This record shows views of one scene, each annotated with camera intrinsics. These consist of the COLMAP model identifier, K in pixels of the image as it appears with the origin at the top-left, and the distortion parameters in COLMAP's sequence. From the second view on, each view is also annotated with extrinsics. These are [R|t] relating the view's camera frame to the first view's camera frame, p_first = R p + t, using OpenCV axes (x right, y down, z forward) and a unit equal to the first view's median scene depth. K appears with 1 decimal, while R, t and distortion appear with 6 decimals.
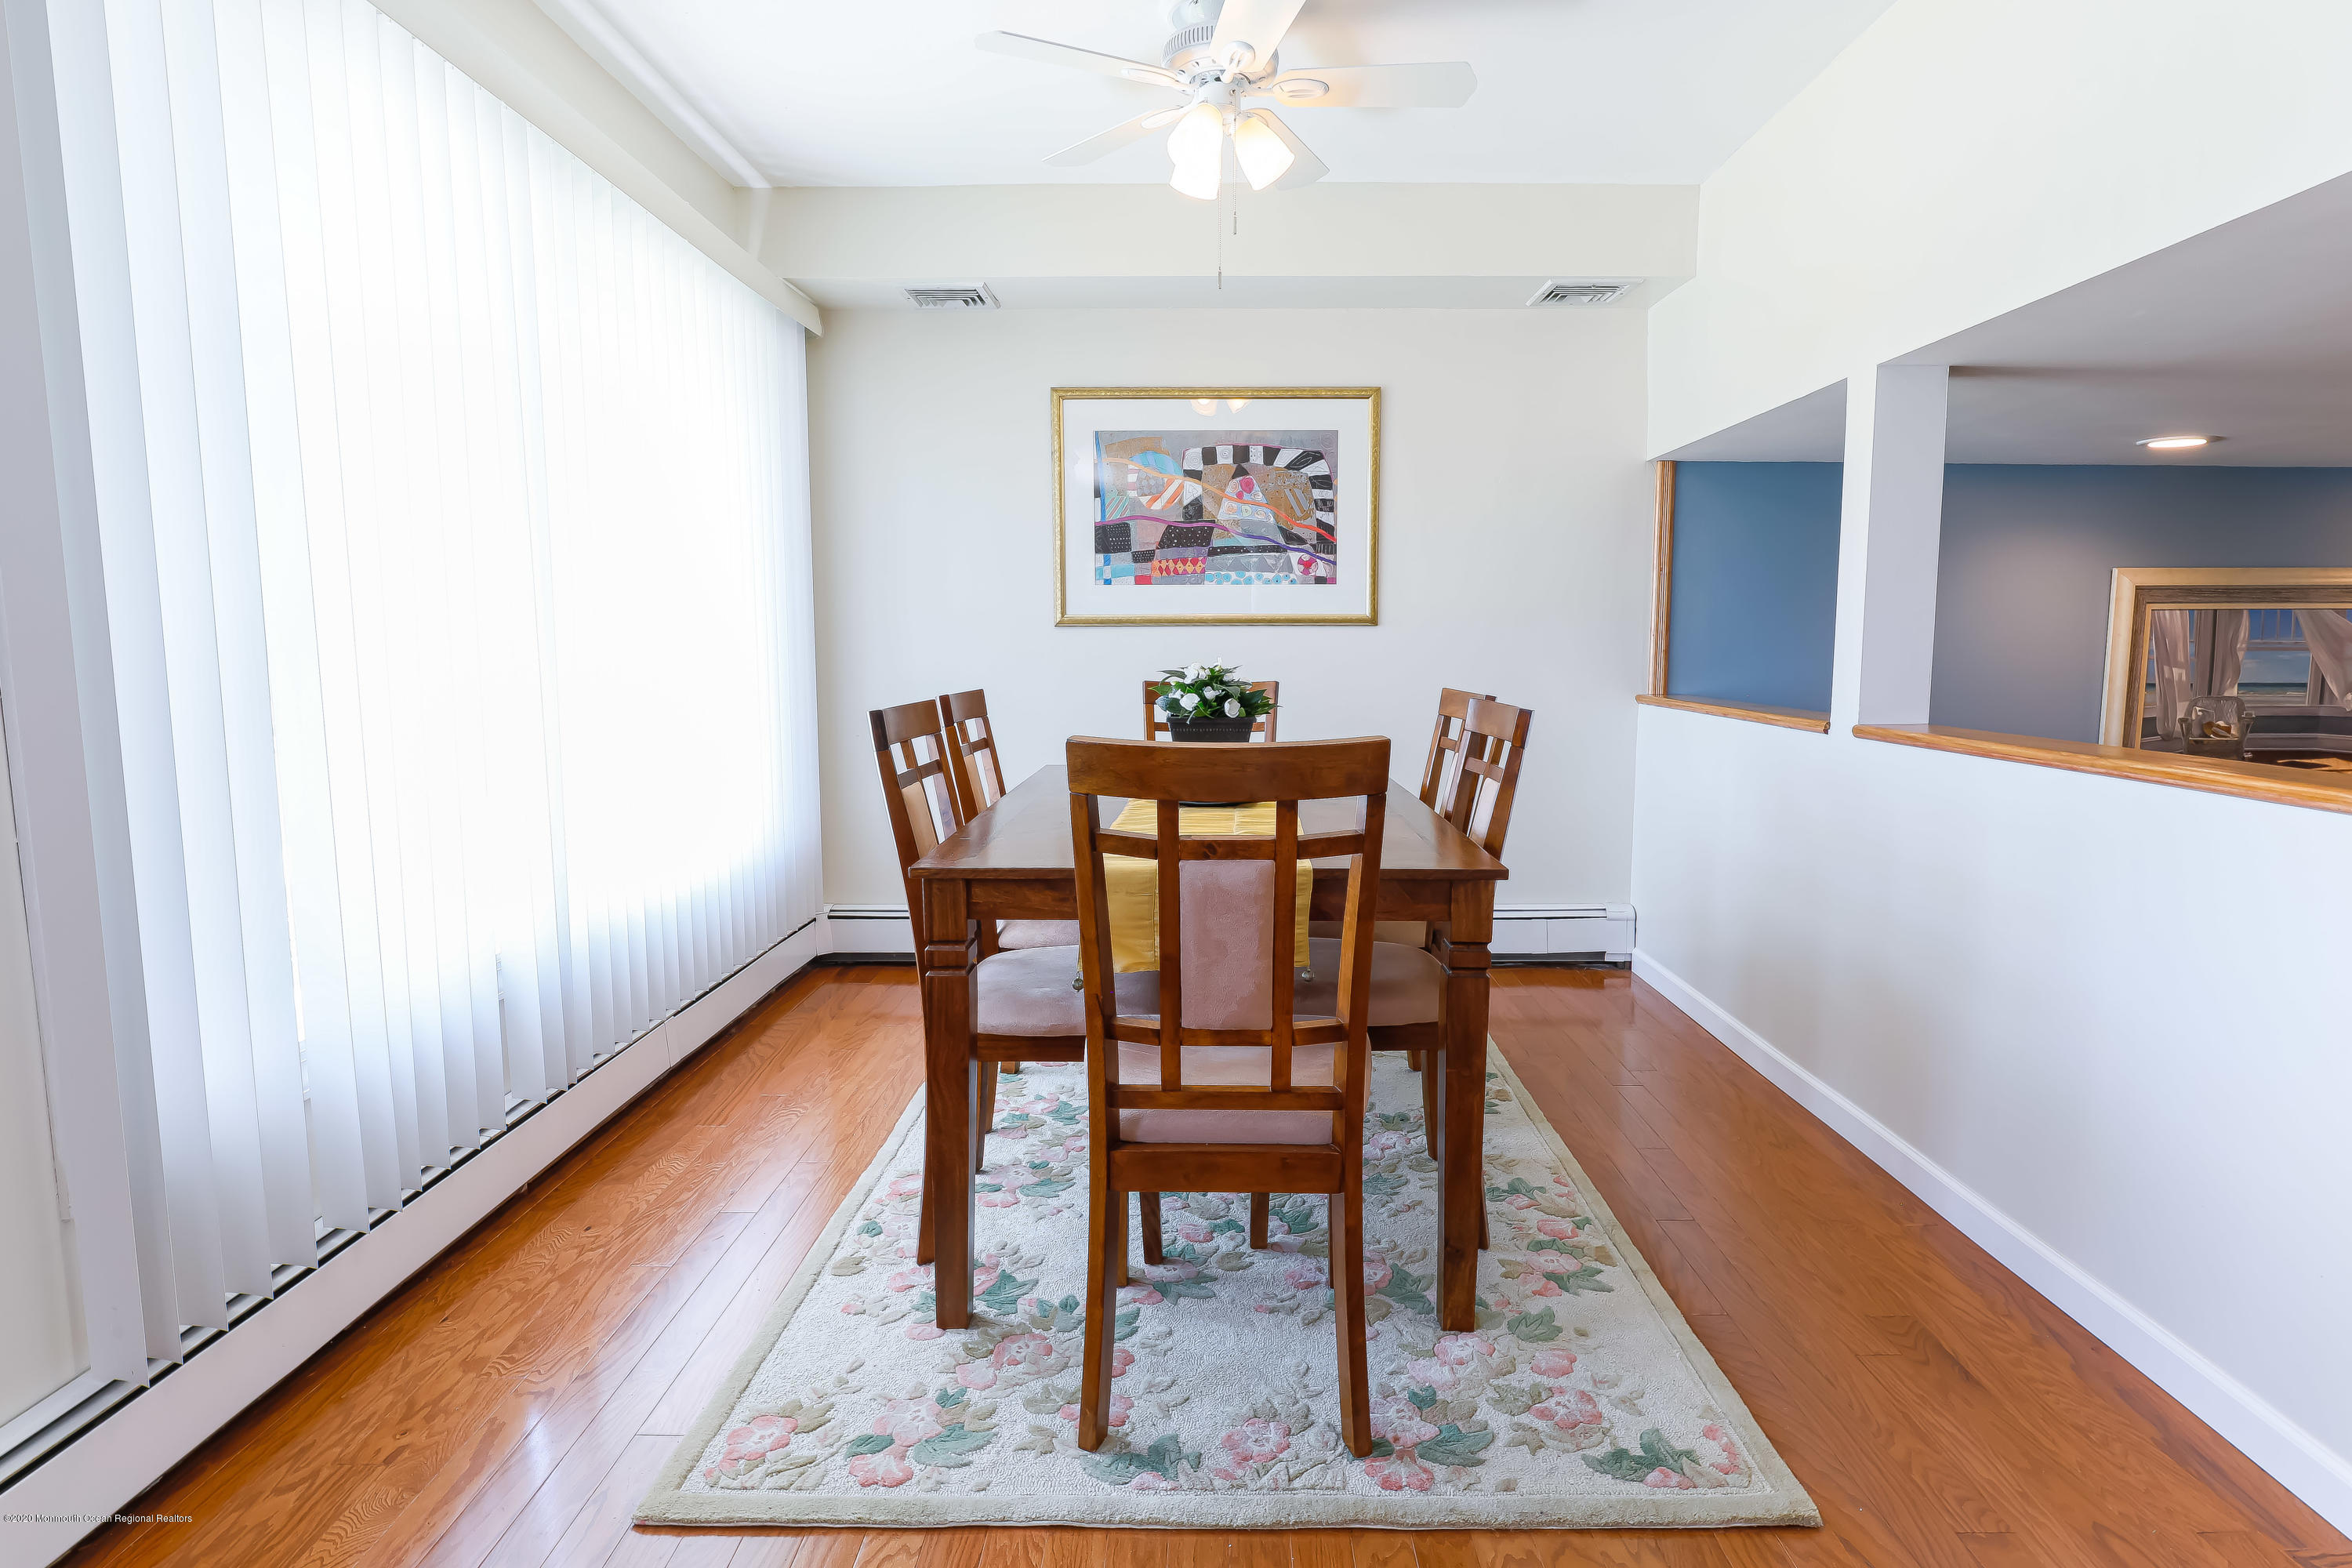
lens RADIAL K [[1172.3, 0, 1187.4], [0, 1172.3, 774.5], [0, 0, 1]] dist [-0.020996, 0.001802]
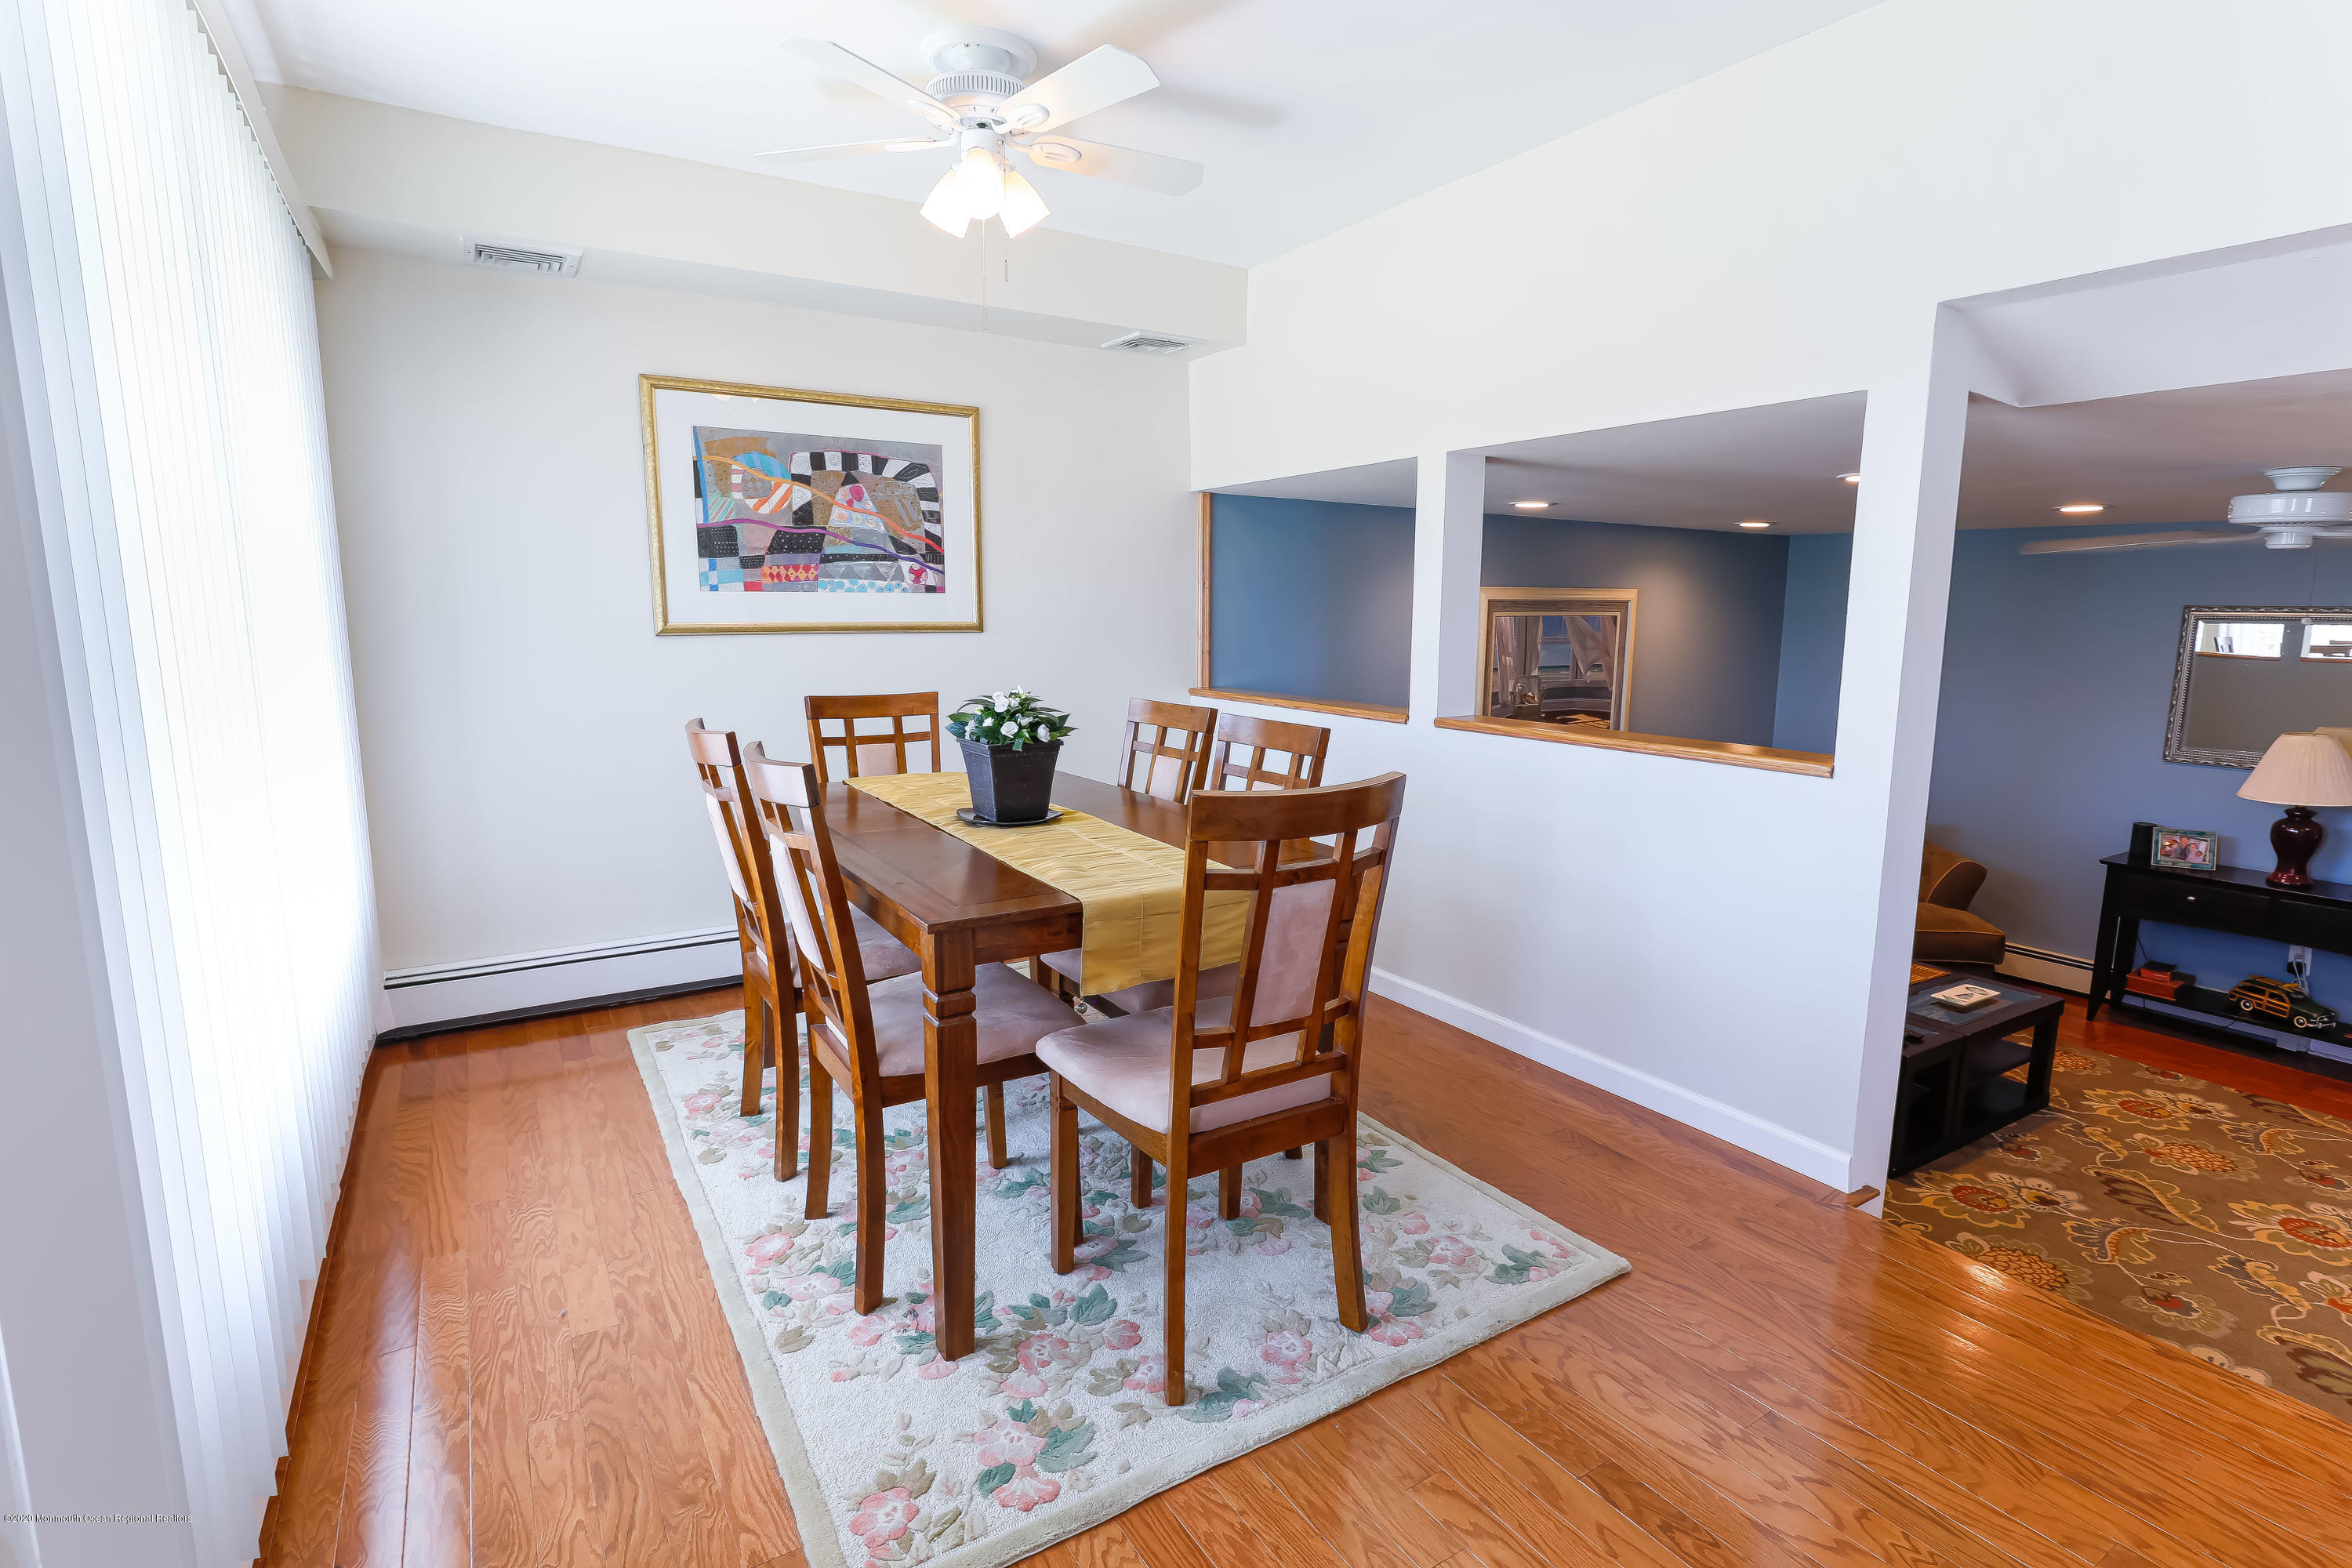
lens RADIAL K [[1126.2, 0, 1167.5], [0, 1126.2, 795.4], [0, 0, 1]] dist [-0.022564, 0.004629]
pose [[0.847457, -0.082703, 0.524382, -0.269895], [0.056645, 0.996238, 0.065577, -0.039576], [-0.527833, -0.025870, 0.848954, 0.036423]]
